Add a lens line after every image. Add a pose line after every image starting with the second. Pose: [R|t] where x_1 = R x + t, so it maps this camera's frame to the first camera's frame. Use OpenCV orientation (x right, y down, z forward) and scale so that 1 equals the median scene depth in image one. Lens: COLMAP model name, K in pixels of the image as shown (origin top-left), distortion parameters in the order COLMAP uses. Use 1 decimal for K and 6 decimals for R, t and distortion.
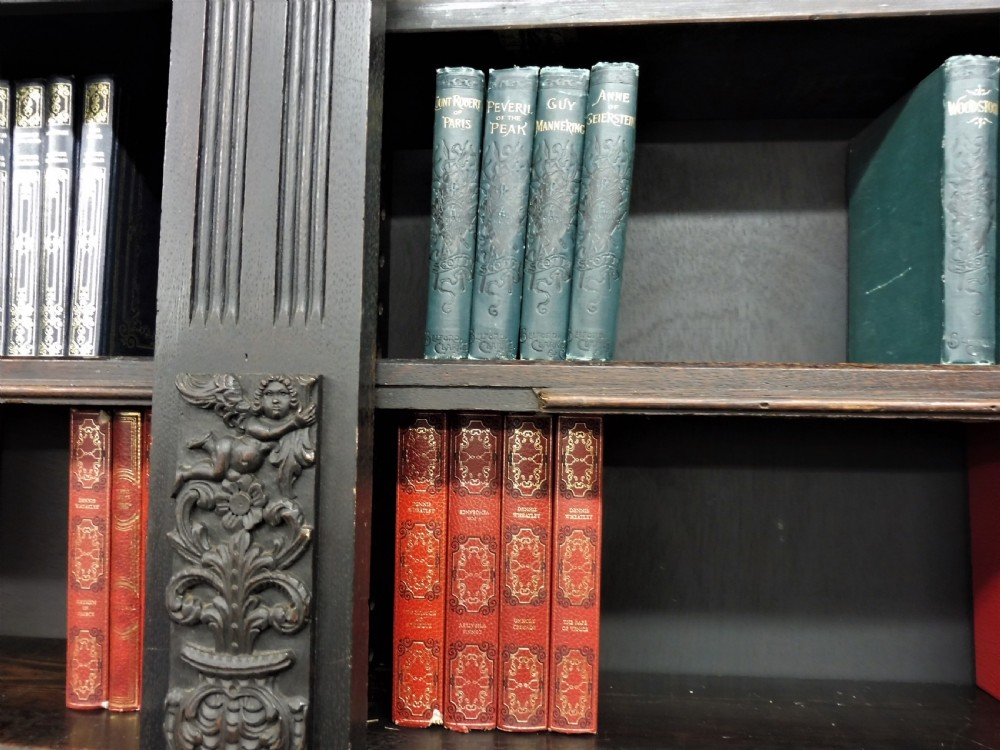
lens RADIAL K [[729.7, 0, 491.4], [0, 729.7, 383.9], [0, 0, 1]] dist [-0.055378, 0.025646]
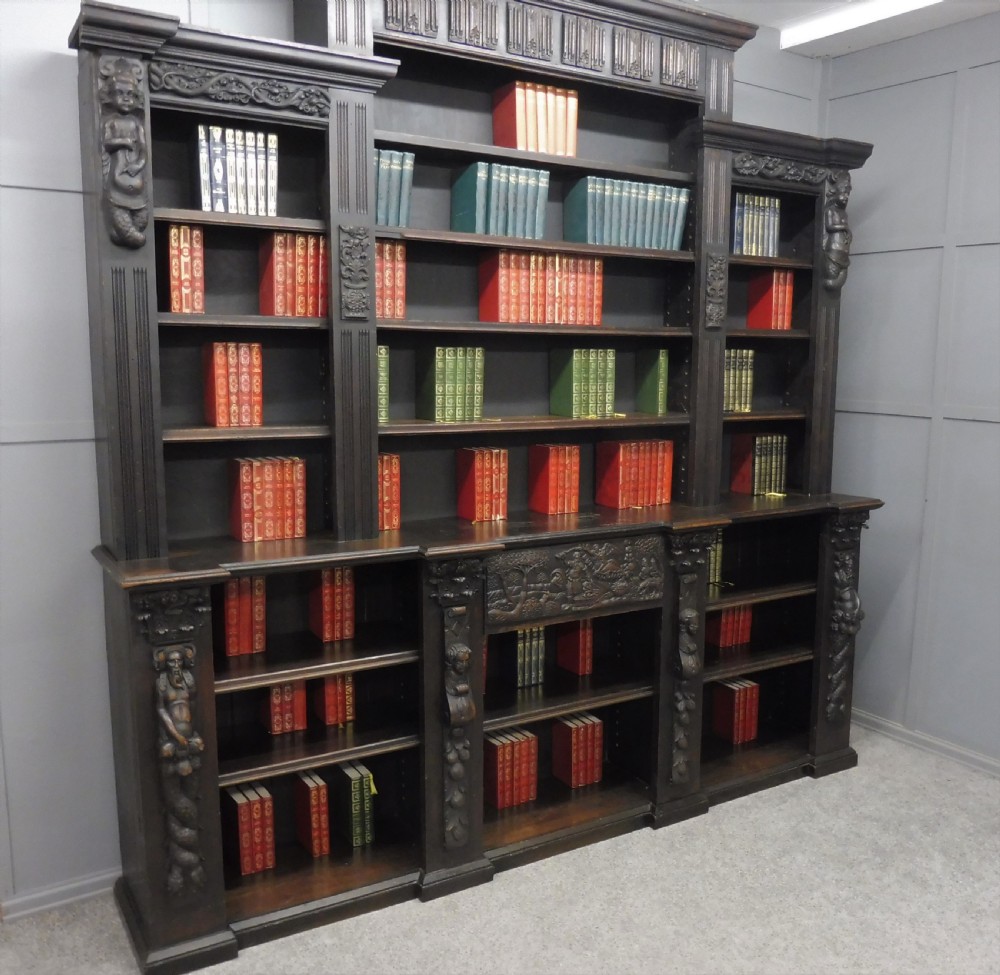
lens RADIAL K [[978.2, 0, 535.4], [0, 978.2, 504.9], [0, 0, 1]] dist [-0.041006, 0.000000]
pose [[0.787881, -0.102696, 0.607205, -2.817230], [-0.035226, 0.976868, 0.210924, 0.314406], [-0.614820, -0.187572, 0.766037, -4.035287]]
